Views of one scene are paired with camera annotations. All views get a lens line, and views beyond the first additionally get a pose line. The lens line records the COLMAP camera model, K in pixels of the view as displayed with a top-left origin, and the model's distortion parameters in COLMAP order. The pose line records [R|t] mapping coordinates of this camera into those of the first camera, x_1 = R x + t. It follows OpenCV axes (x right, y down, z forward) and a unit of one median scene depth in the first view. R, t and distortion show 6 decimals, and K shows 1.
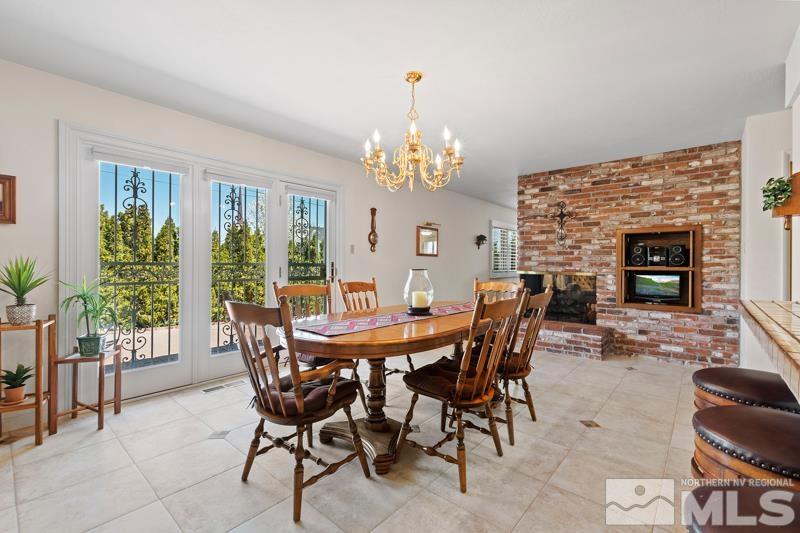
lens RADIAL K [[351.0, 0, 395.3], [0, 351.0, 266.2], [0, 0, 1]] dist [-0.000618, -0.000635]
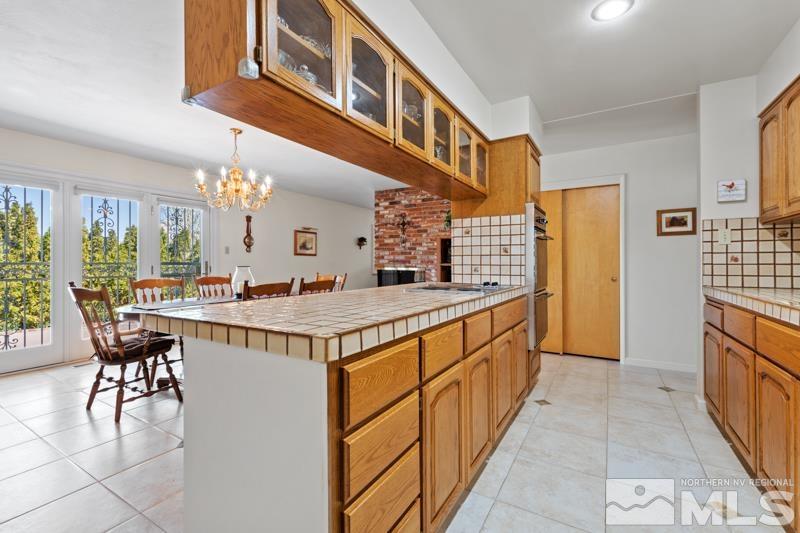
lens RADIAL K [[351.0, 0, 400.2], [0, 351.0, 263.1], [0, 0, 1]] dist [-0.000618, -0.000635]
pose [[0.983843, -0.006485, 0.178916, 0.230576], [0.006886, 0.999975, -0.001625, 0.001133], [-0.178901, 0.002831, 0.983863, -0.263963]]
